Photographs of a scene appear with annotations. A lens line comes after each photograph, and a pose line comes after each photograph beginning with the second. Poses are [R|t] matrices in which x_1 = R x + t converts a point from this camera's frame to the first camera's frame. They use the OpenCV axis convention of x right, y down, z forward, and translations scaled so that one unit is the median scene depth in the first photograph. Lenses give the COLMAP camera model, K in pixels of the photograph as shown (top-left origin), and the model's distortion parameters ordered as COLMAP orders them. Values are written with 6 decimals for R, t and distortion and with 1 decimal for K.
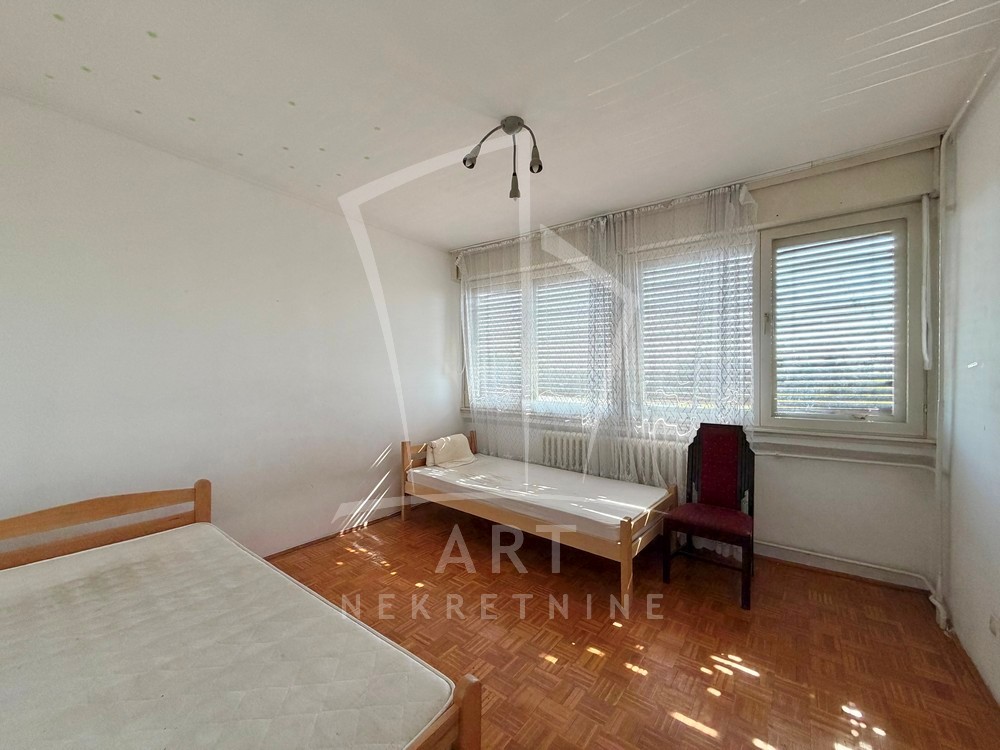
lens RADIAL K [[402.3, 0, 501.4], [0, 402.3, 377.0], [0, 0, 1]] dist [0.003399, -0.000986]
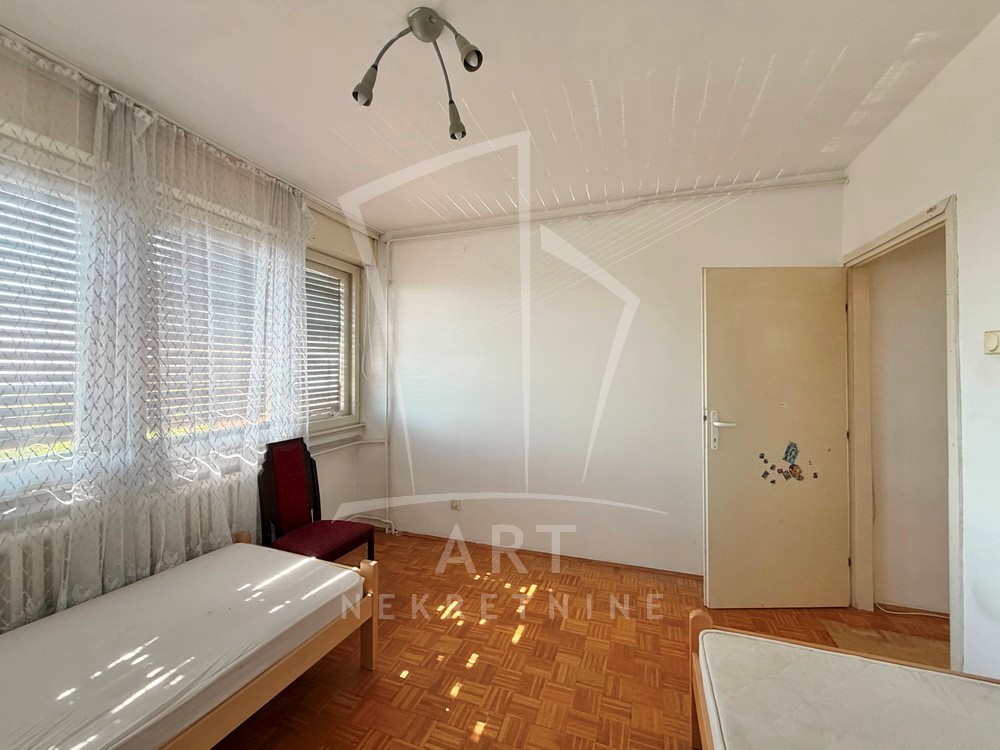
lens RADIAL K [[402.3, 0, 497.9], [0, 402.3, 366.9], [0, 0, 1]] dist [0.003399, -0.000986]
pose [[-0.294959, 0.010196, 0.955456, -0.423316], [0.004660, 0.999947, -0.009233, -0.035097], [-0.955499, 0.001730, -0.294990, 0.719966]]
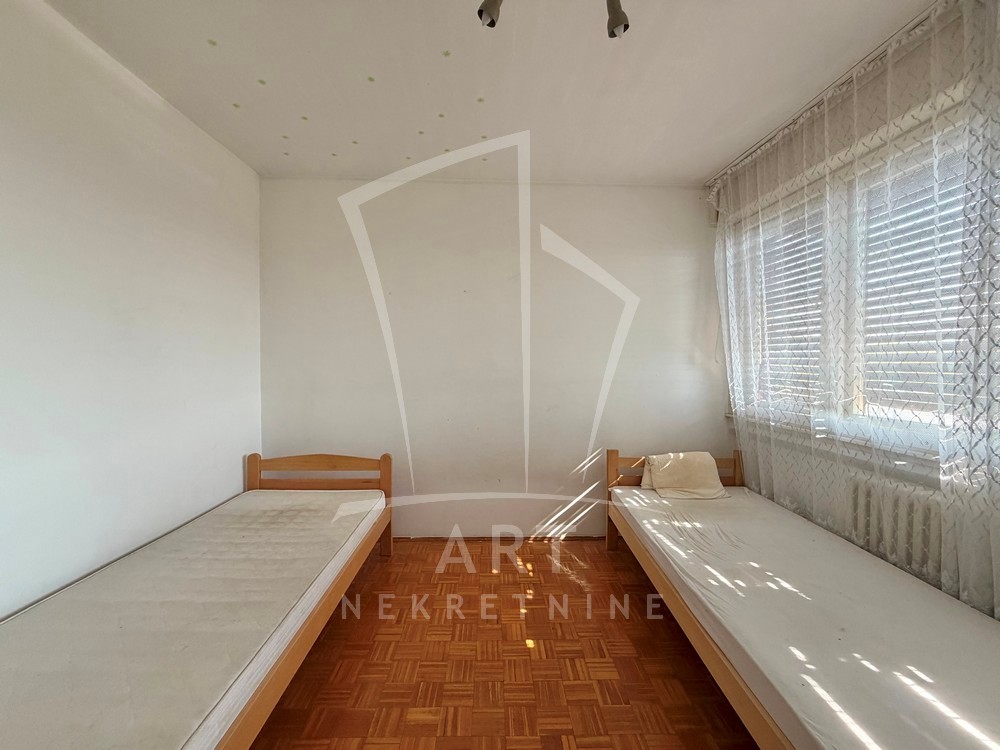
lens RADIAL K [[402.3, 0, 496.2], [0, 402.3, 375.5], [0, 0, 1]] dist [0.003399, -0.000986]
pose [[0.614745, 0.017164, -0.788540, 0.269656], [-0.003596, 0.999814, 0.018959, 0.002886], [0.788718, -0.008820, 0.614692, 0.391787]]
